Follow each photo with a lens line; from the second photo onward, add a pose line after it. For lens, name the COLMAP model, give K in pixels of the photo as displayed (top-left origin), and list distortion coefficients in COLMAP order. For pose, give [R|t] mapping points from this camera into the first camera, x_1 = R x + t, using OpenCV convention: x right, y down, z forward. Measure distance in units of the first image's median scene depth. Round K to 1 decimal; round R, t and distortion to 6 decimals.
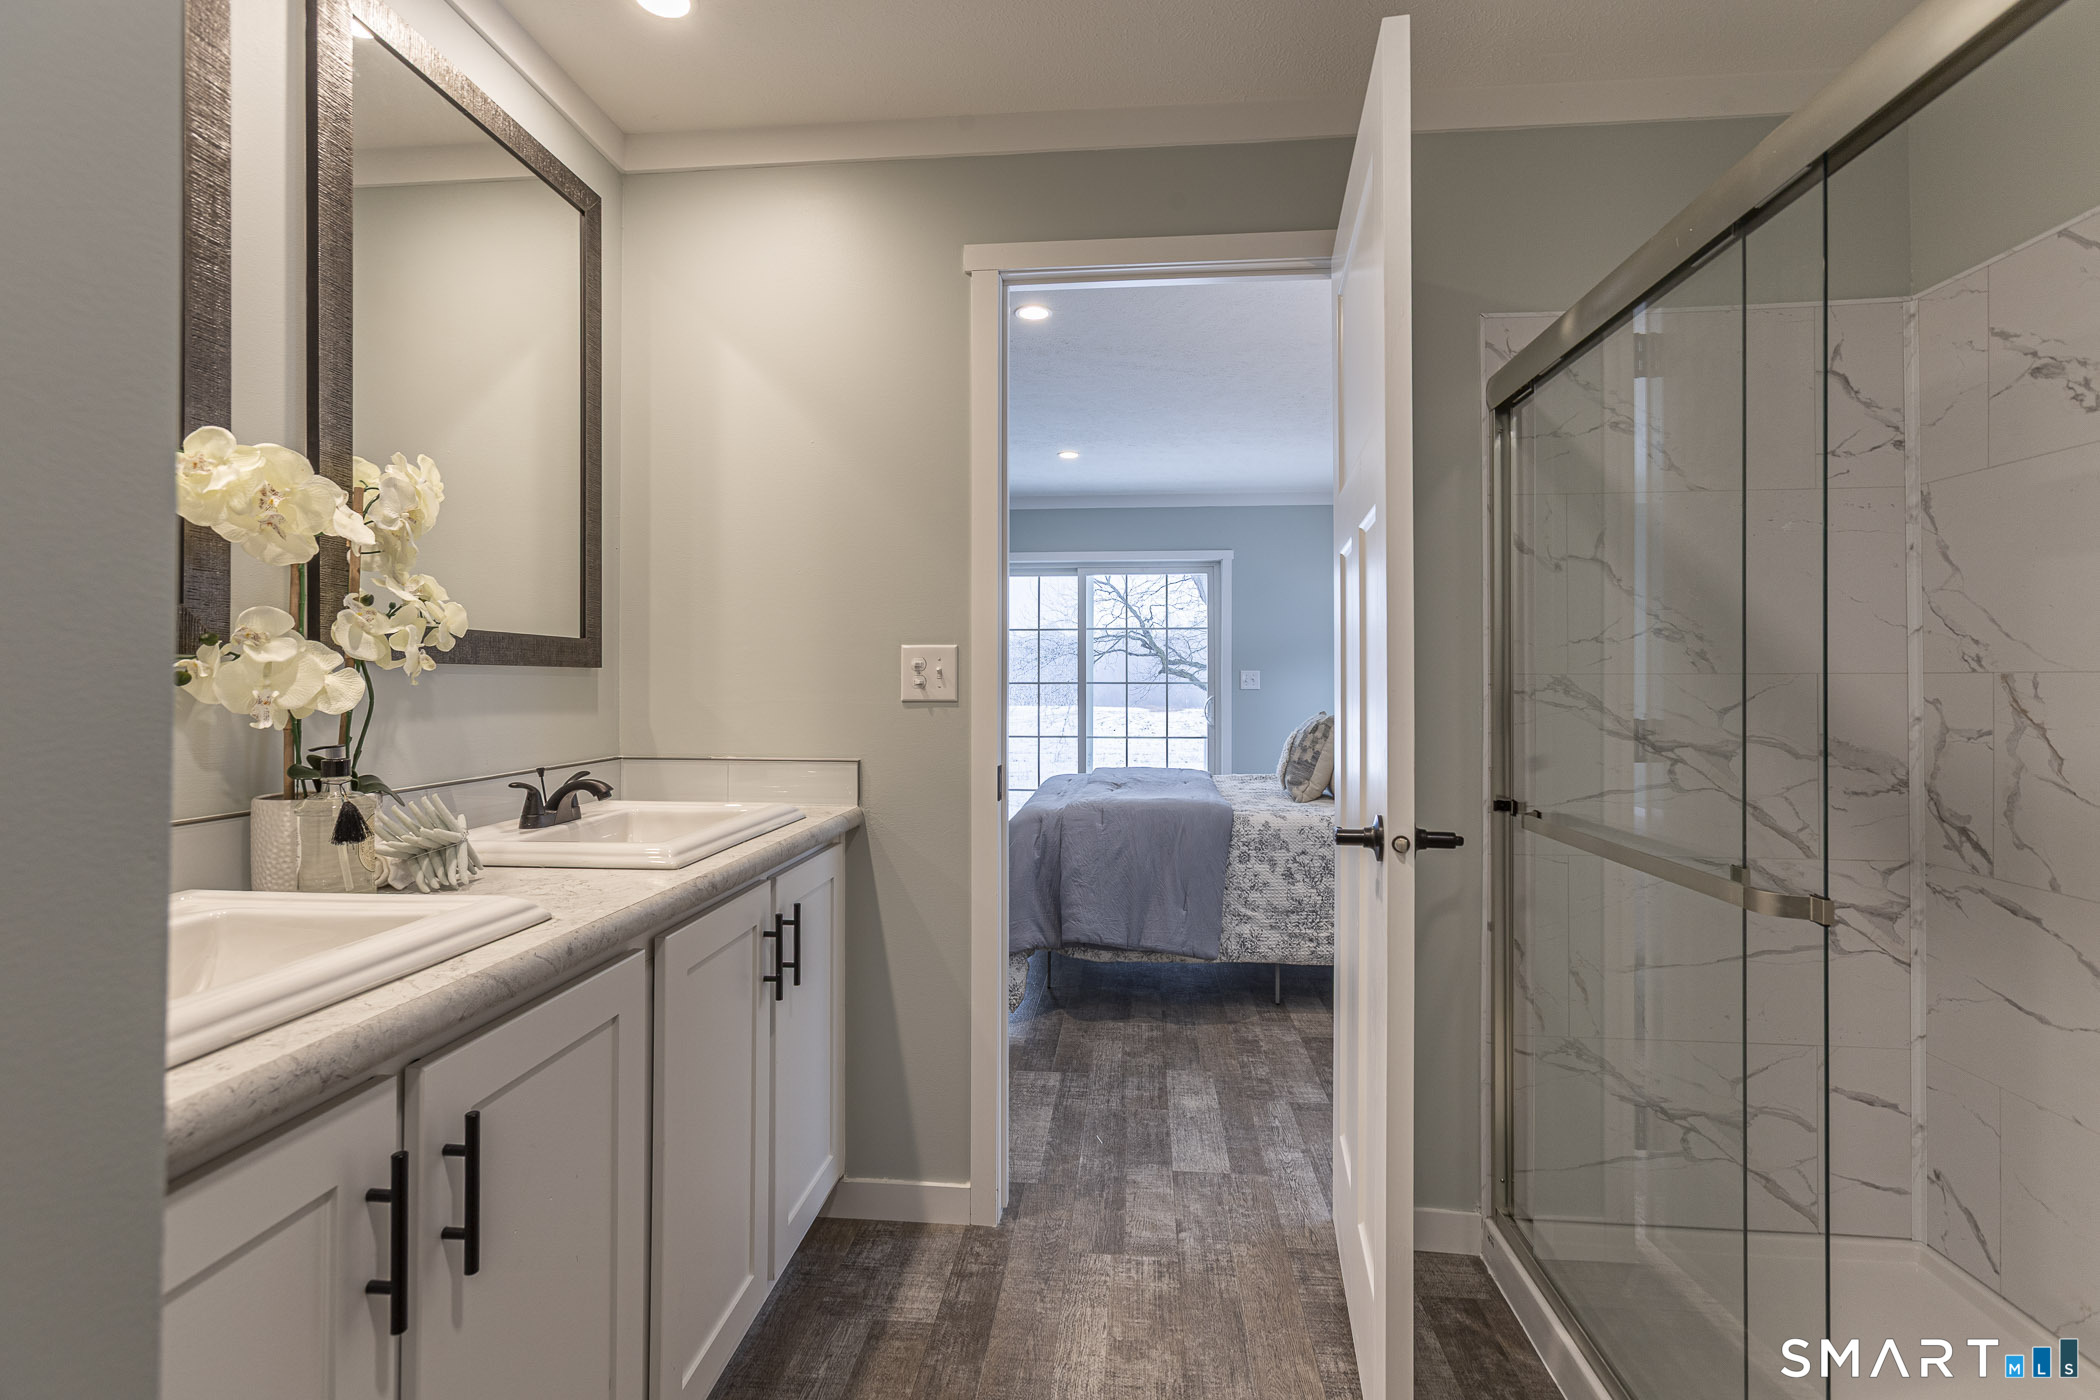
lens RADIAL K [[924.0, 0, 1046.5], [0, 924.0, 675.6], [0, 0, 1]] dist [-0.016316, 0.008544]
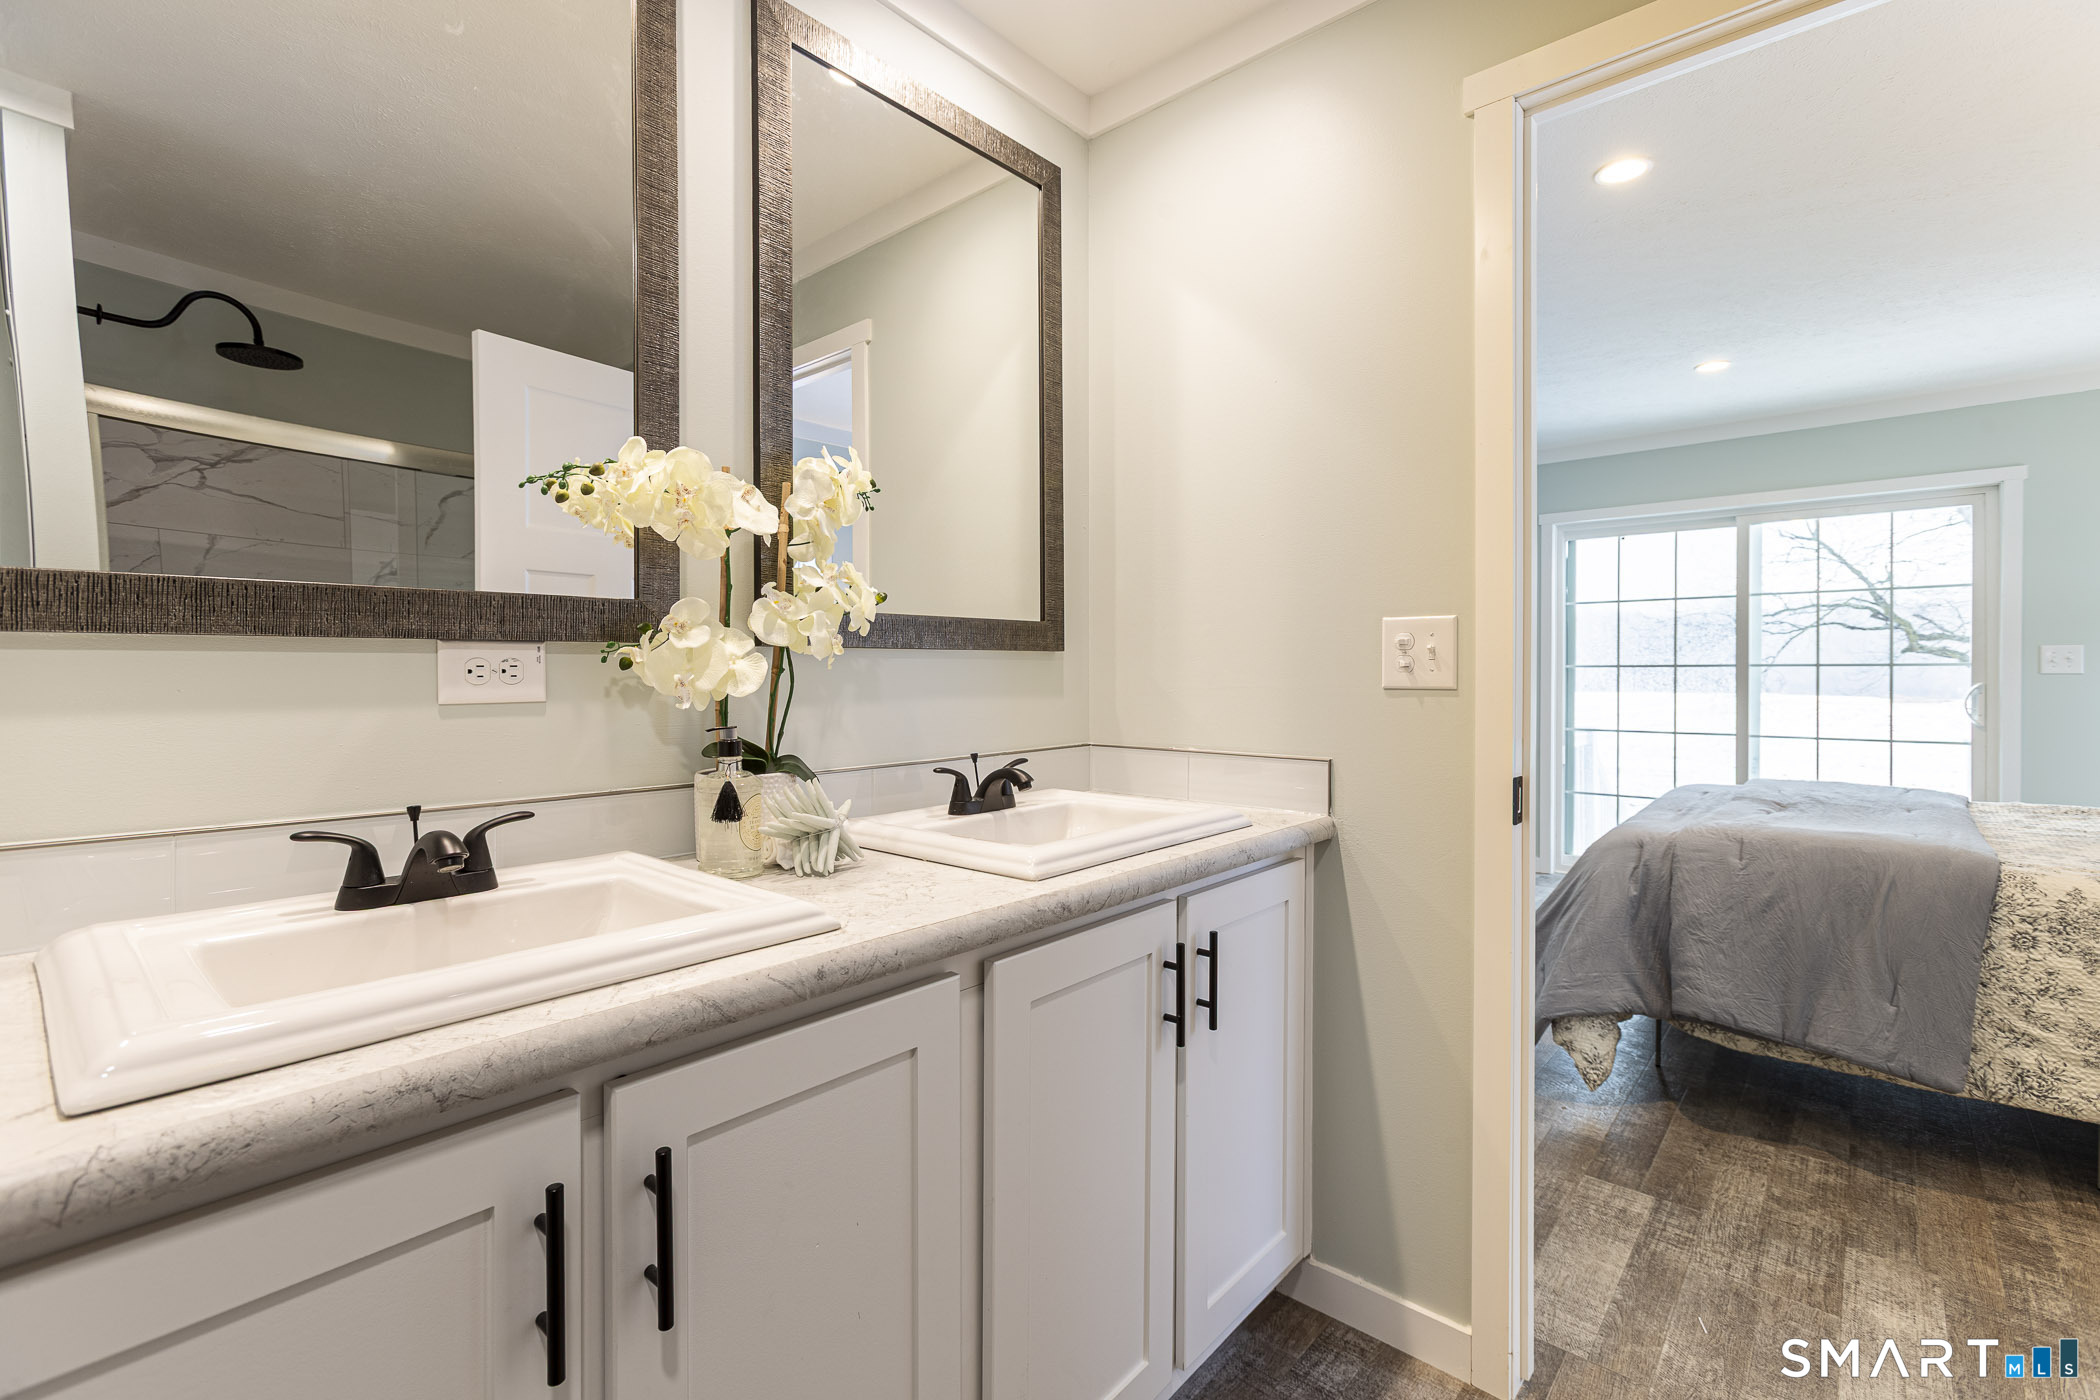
lens RADIAL K [[924.0, 0, 1046.5], [0, 924.0, 675.6], [0, 0, 1]] dist [-0.016316, 0.008544]
pose [[0.809994, -0.000338, -0.586438, 0.073346], [0.009869, 0.999866, 0.013056, 0.004069], [0.586355, -0.016363, 0.809889, 0.191941]]
